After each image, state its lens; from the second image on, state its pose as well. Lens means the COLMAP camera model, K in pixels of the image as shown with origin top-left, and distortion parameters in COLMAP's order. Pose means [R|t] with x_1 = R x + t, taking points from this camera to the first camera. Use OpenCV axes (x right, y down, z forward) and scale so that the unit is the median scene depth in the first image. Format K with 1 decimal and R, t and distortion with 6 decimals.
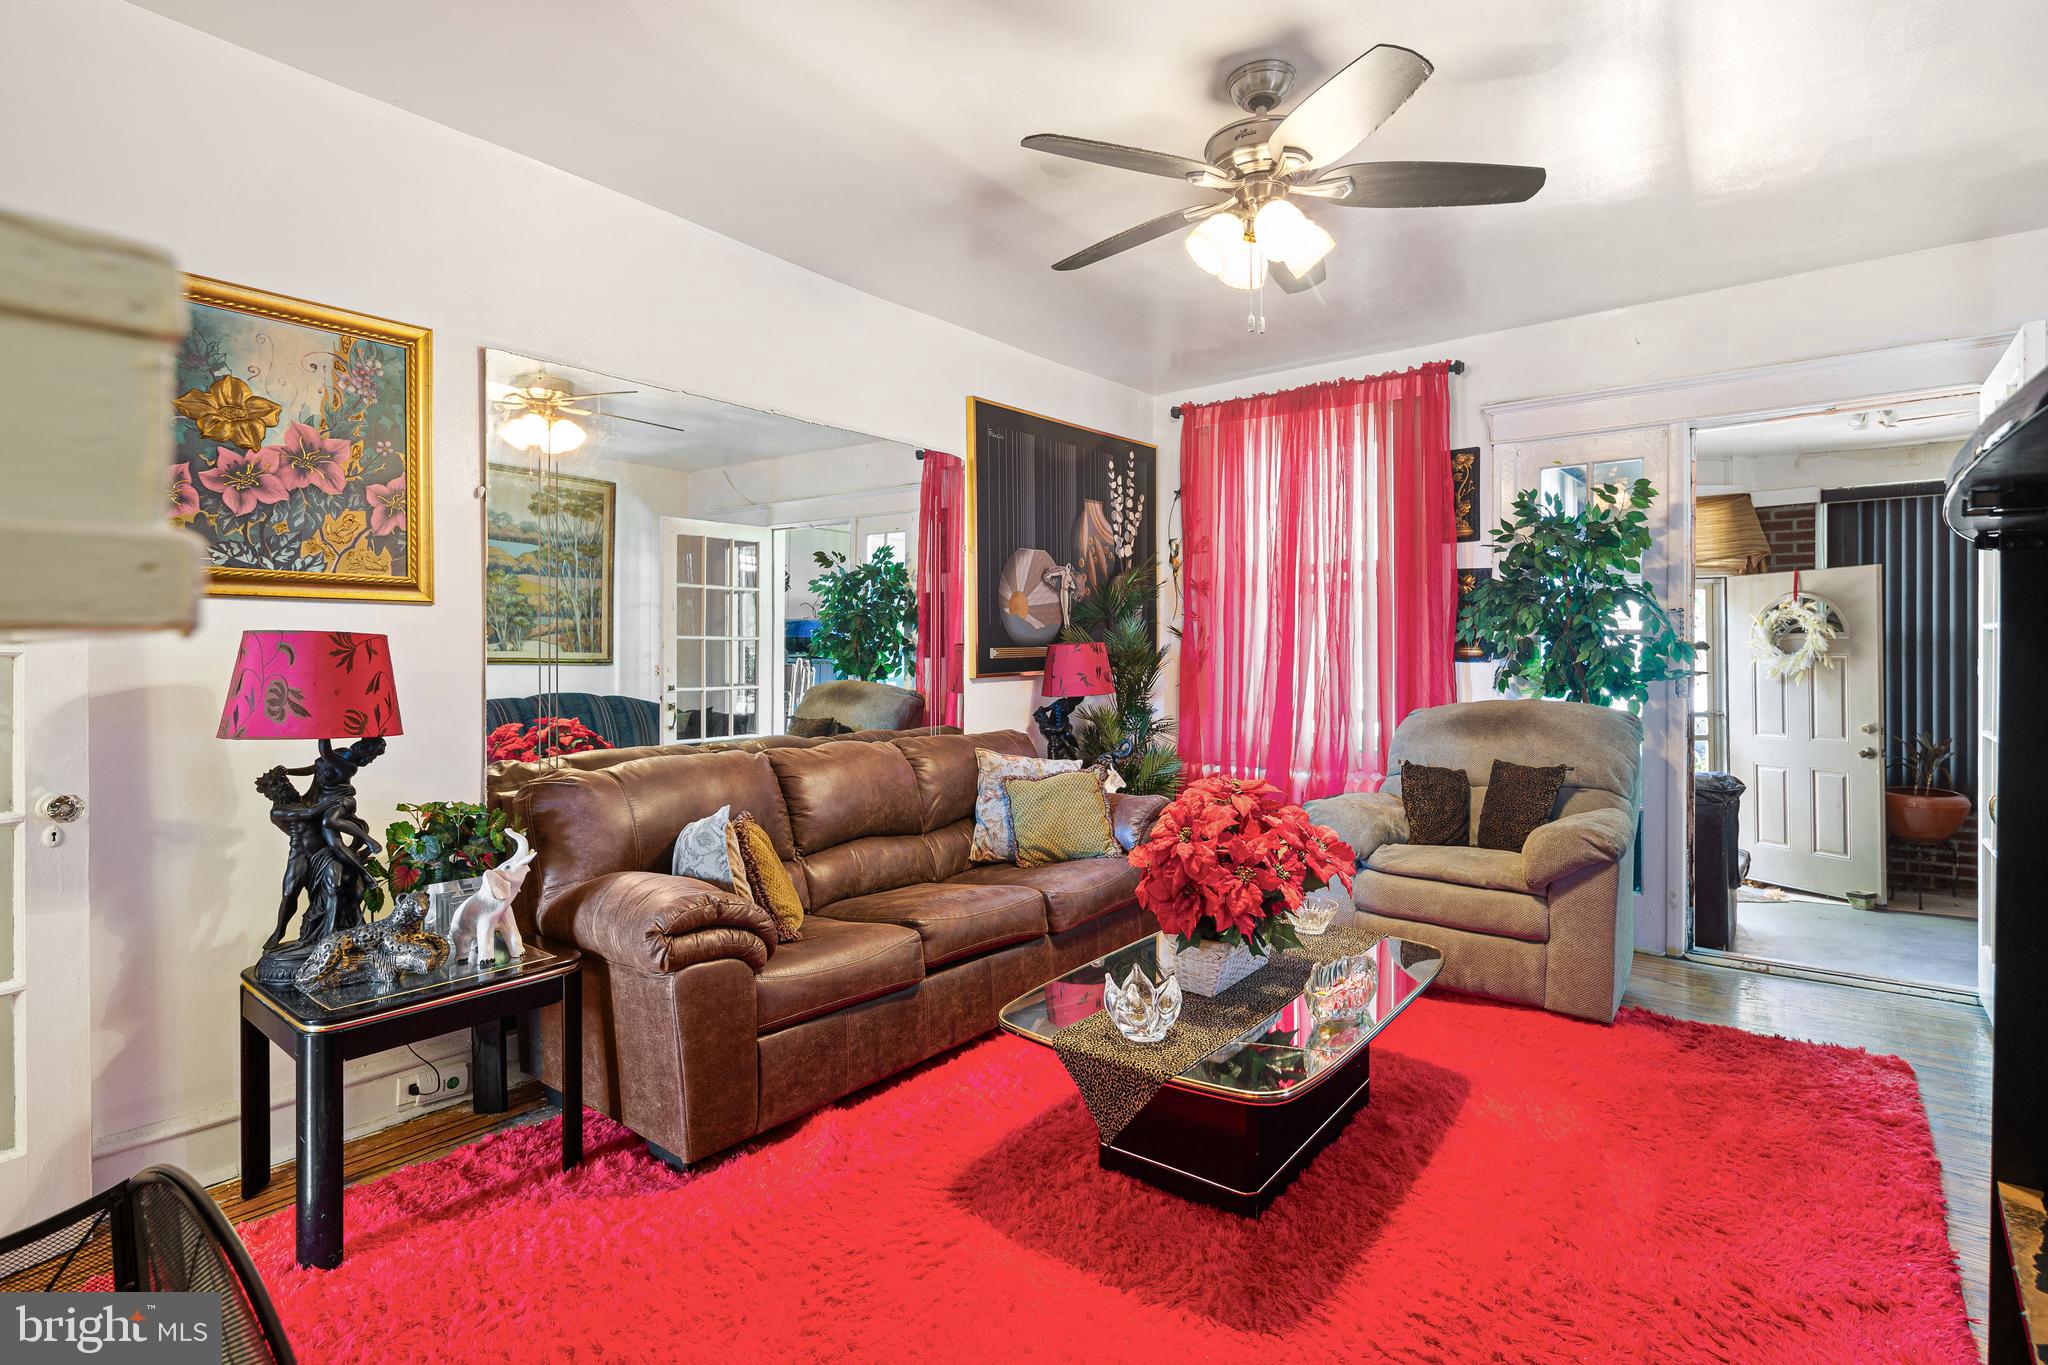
lens RADIAL K [[985.7, 0, 1042.6], [0, 985.7, 652.3], [0, 0, 1]] dist [-0.001688, -0.000283]
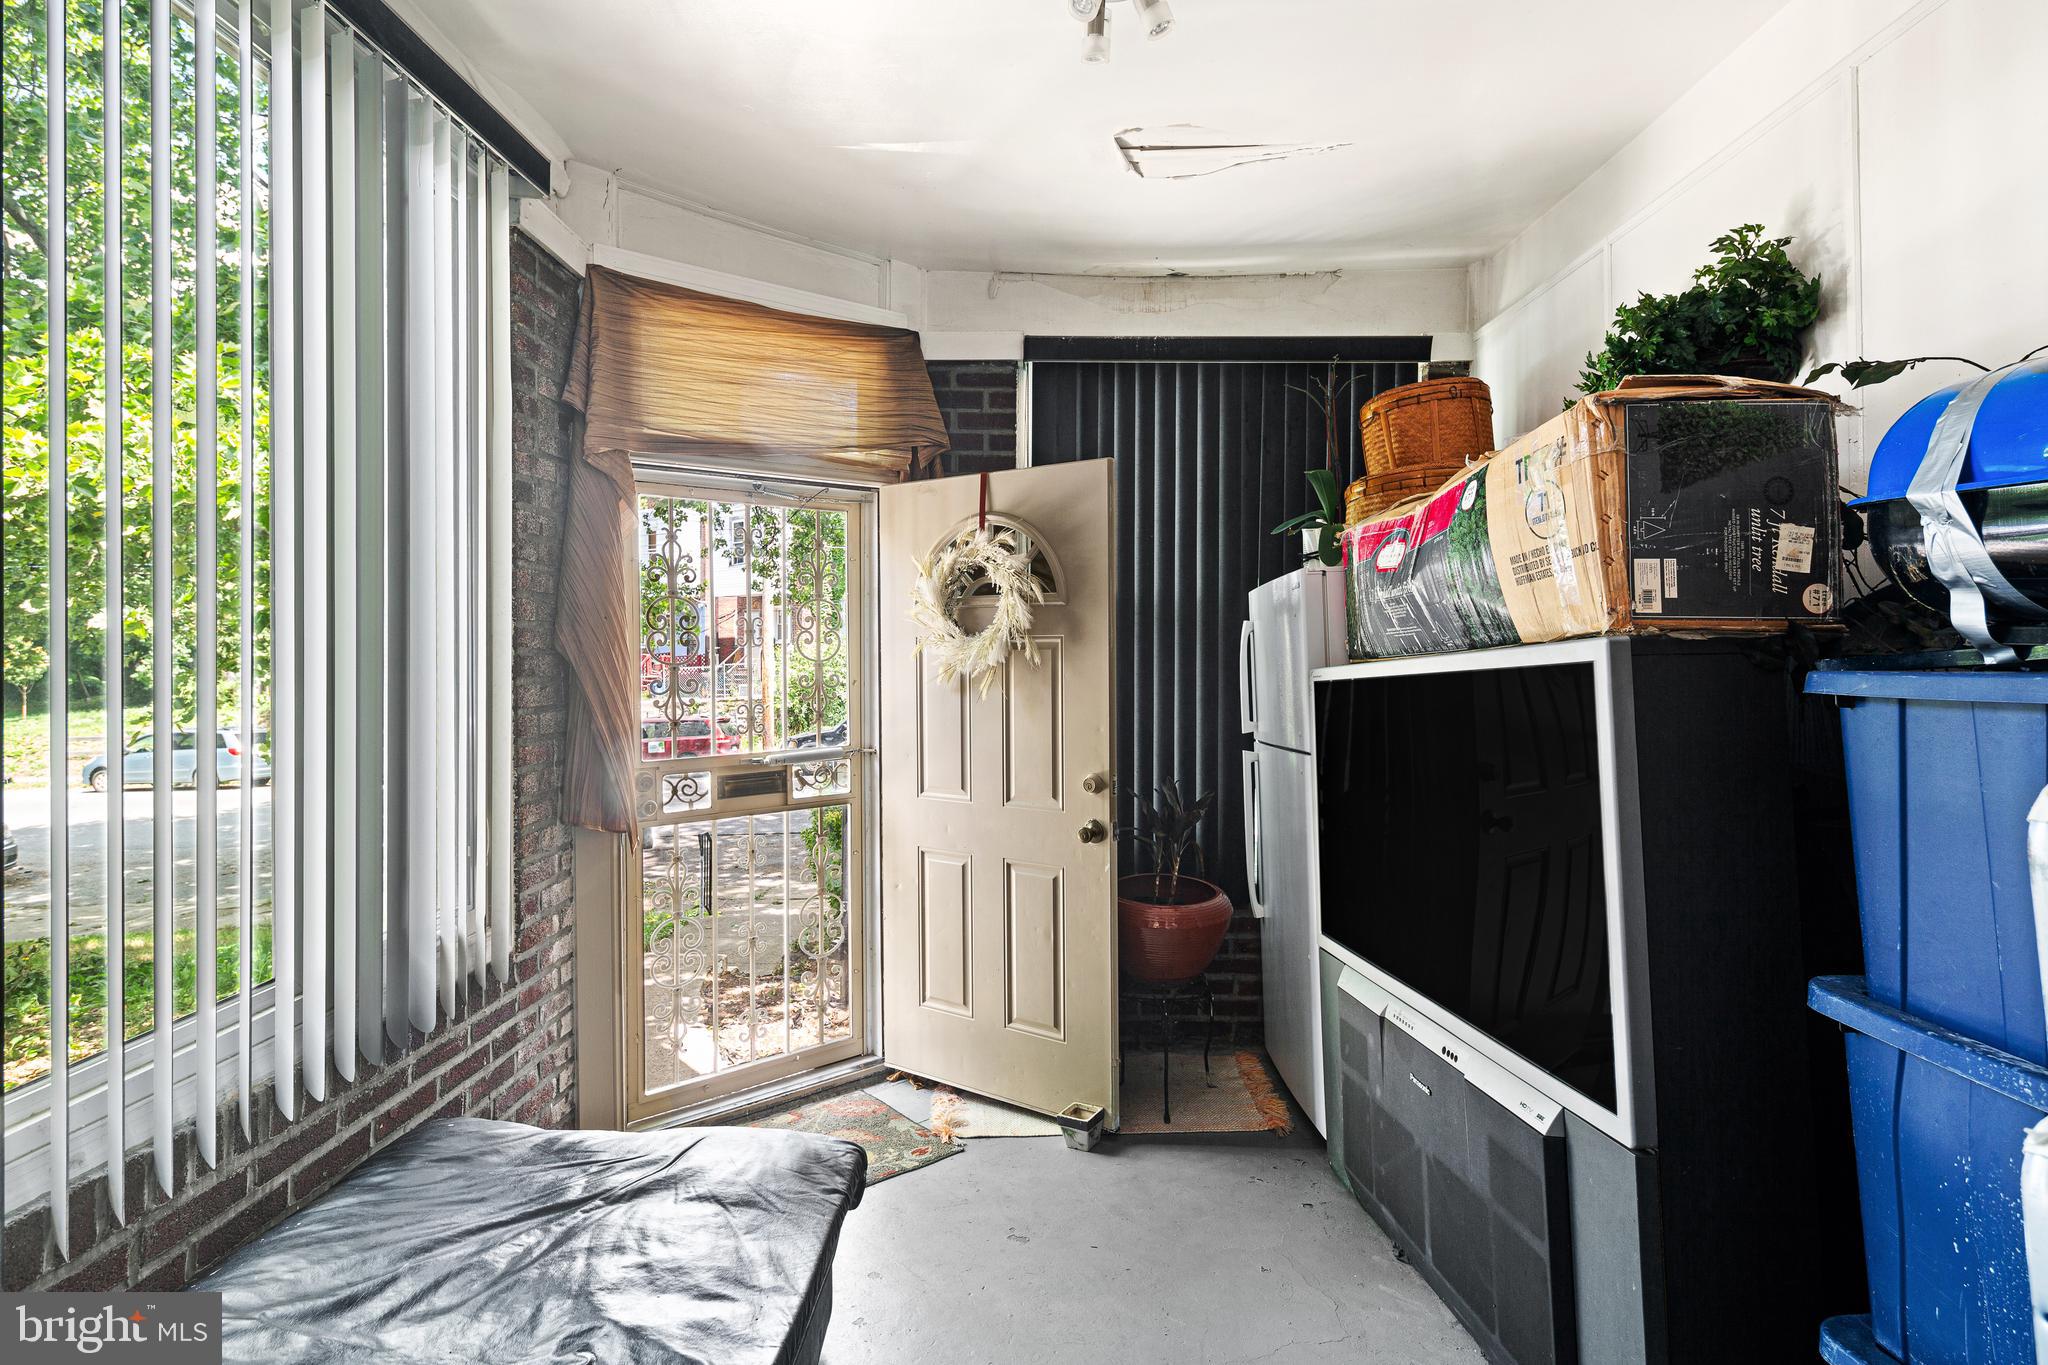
lens RADIAL K [[985.7, 0, 1014.4], [0, 985.7, 642.4], [0, 0, 1]] dist [-0.001688, -0.000283]
pose [[0.796738, 0.006697, 0.604288, 0.489368], [-0.005215, 0.999978, -0.004206, 0.007850], [-0.604302, 0.000199, 0.796755, 0.607765]]
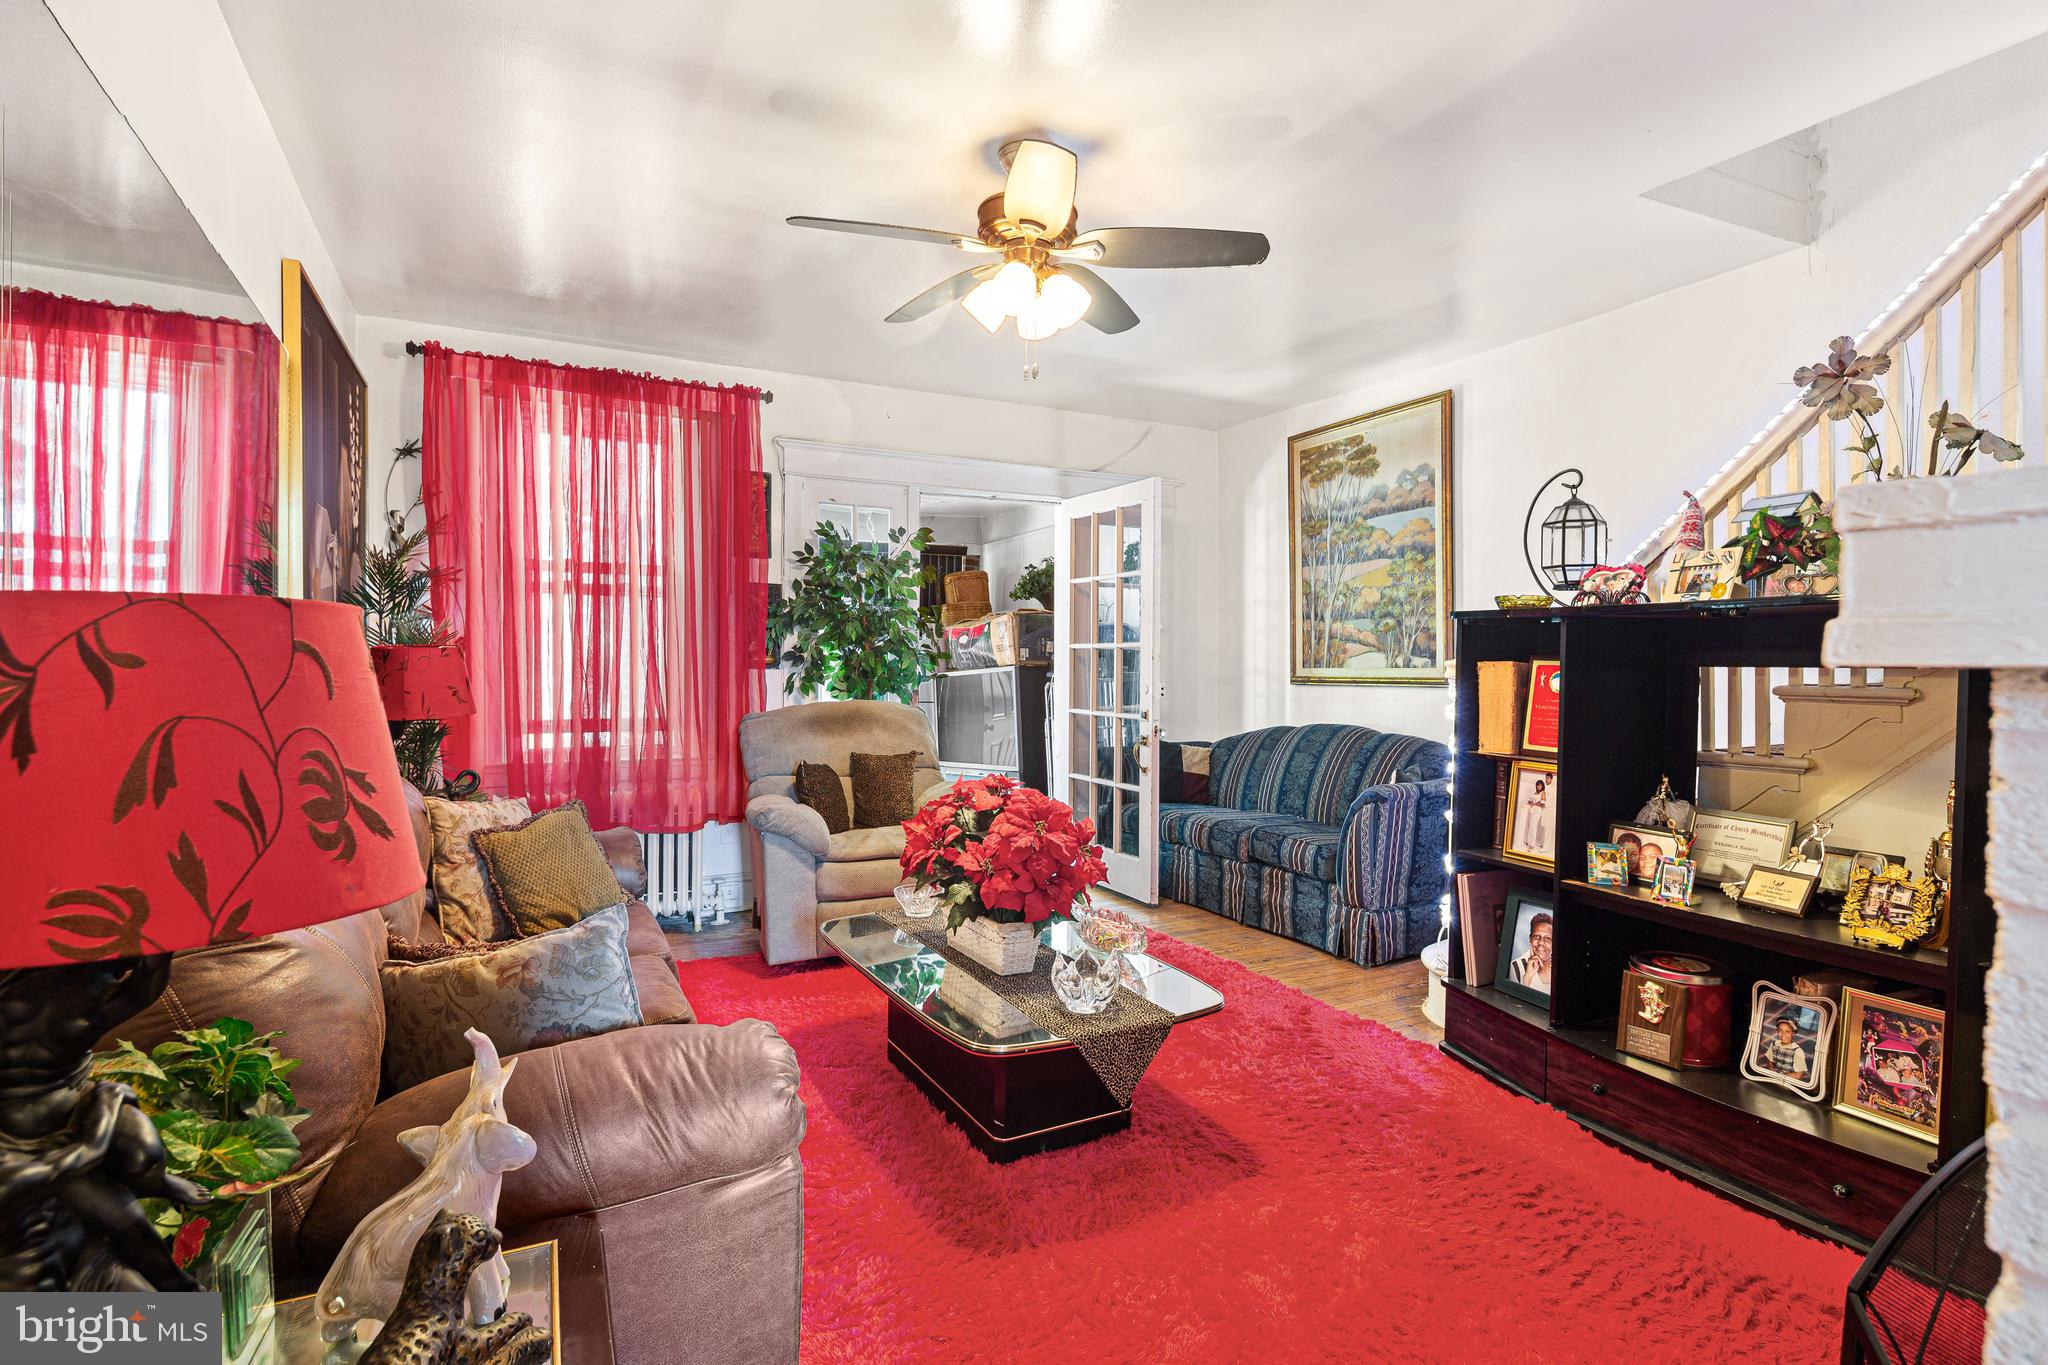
lens RADIAL K [[985.7, 0, 1010.2], [0, 985.7, 670.6], [0, 0, 1]] dist [-0.001688, -0.000283]
pose [[0.414983, -0.005799, 0.909811, -0.334724], [-0.006279, 0.999938, 0.009238, -0.000083], [-0.909807, -0.009546, 0.414921, 0.222390]]
